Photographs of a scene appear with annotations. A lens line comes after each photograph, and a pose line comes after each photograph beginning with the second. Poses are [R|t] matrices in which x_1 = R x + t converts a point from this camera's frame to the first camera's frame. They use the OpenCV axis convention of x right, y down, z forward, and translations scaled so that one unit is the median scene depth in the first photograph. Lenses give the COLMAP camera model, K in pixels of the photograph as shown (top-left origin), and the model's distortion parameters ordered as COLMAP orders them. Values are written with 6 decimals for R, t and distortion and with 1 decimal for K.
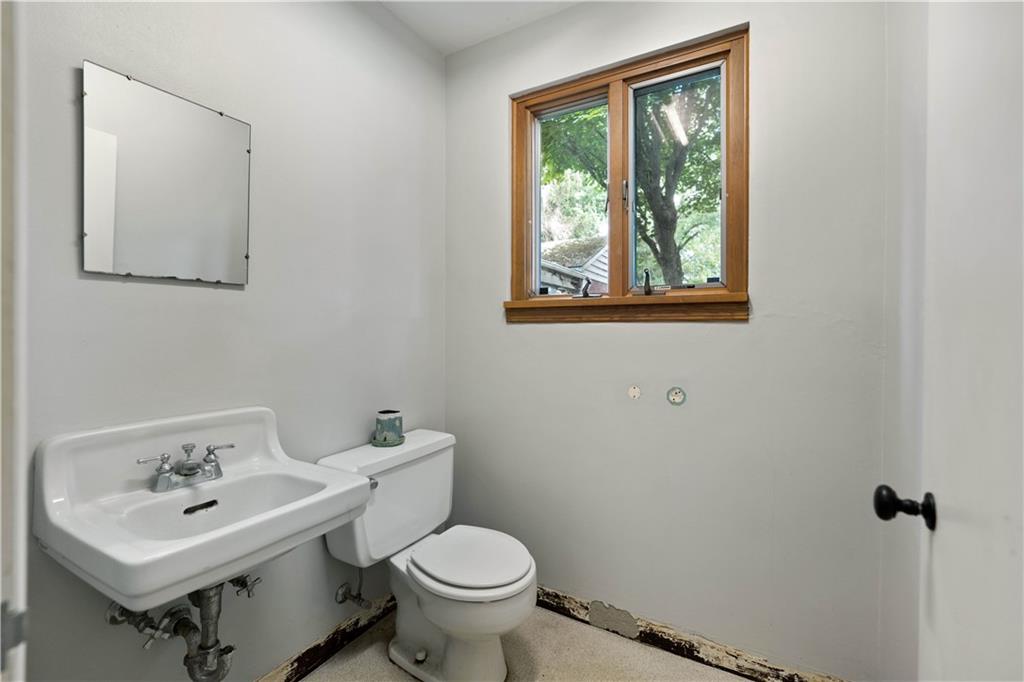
lens RADIAL K [[441.0, 0, 520.8], [0, 441.0, 334.7], [0, 0, 1]] dist [-0.007115, 0.003611]
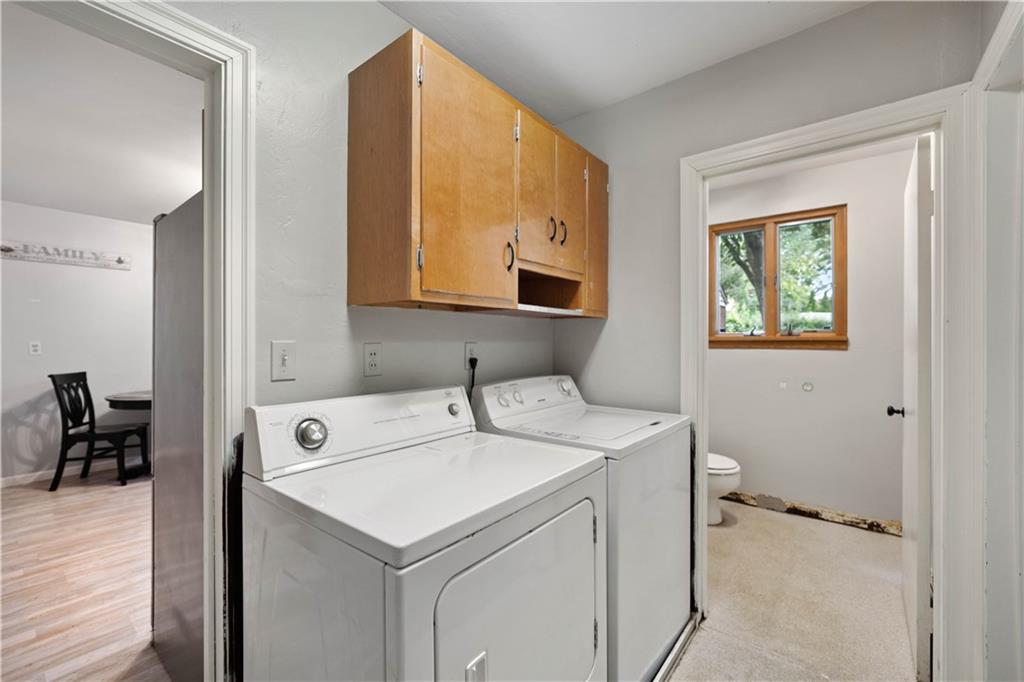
lens RADIAL K [[441.0, 0, 516.6], [0, 441.0, 339.6], [0, 0, 1]] dist [-0.007115, 0.003611]
pose [[0.986646, -0.011260, -0.162489, -0.624961], [0.012097, 0.999918, 0.004162, -0.100563], [0.162429, -0.006072, 0.986701, -1.183724]]
